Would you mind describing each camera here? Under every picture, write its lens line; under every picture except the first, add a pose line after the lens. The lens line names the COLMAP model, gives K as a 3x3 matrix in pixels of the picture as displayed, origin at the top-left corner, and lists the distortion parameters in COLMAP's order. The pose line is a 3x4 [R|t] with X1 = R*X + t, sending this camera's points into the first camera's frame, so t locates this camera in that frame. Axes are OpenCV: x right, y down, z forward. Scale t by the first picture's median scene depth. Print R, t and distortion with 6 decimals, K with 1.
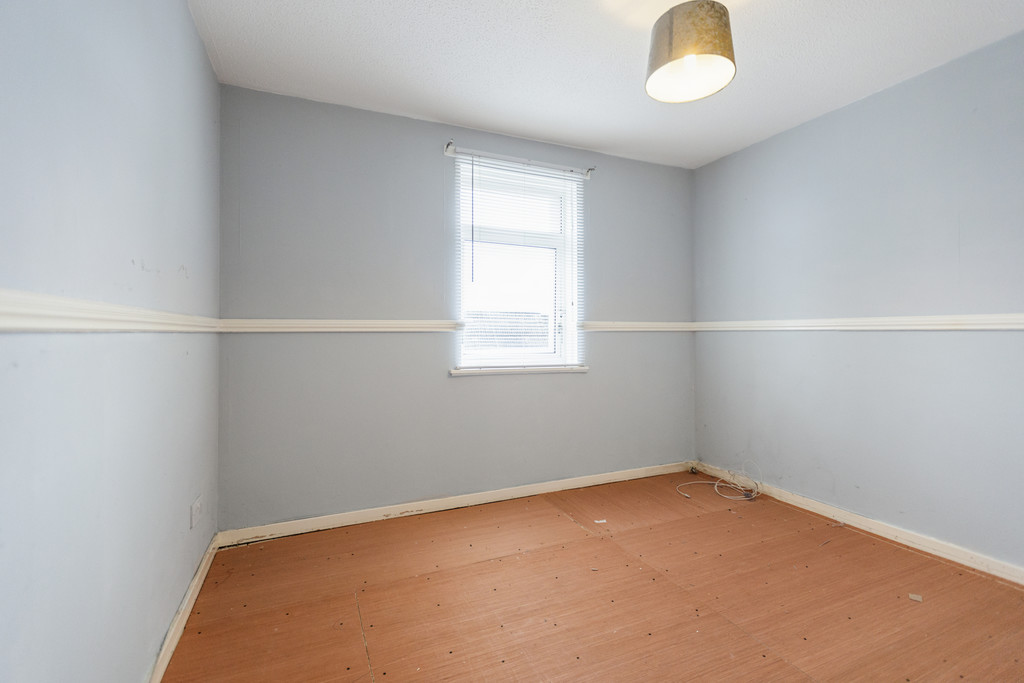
lens RADIAL K [[462.7, 0, 510.9], [0, 462.7, 338.1], [0, 0, 1]] dist [0.009744, -0.000259]
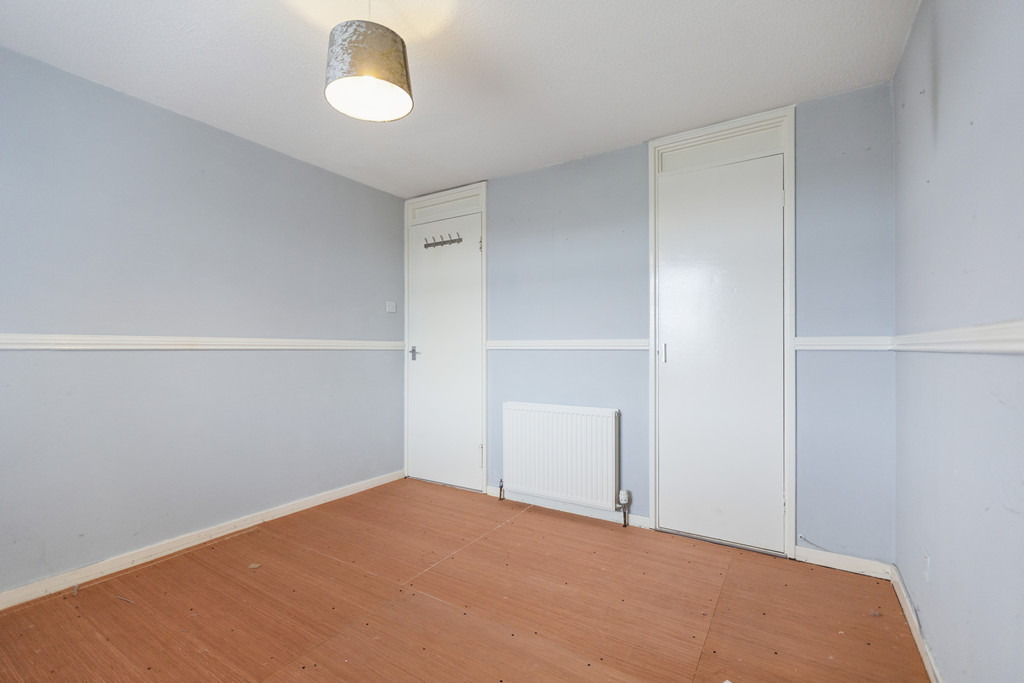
lens RADIAL K [[462.7, 0, 509.1], [0, 462.7, 346.3], [0, 0, 1]] dist [0.009744, -0.000259]
pose [[-0.564367, 0.009633, 0.825468, -0.451167], [0.012153, 0.999921, -0.003360, -0.011670], [-0.825435, 0.008136, -0.564439, 0.953235]]
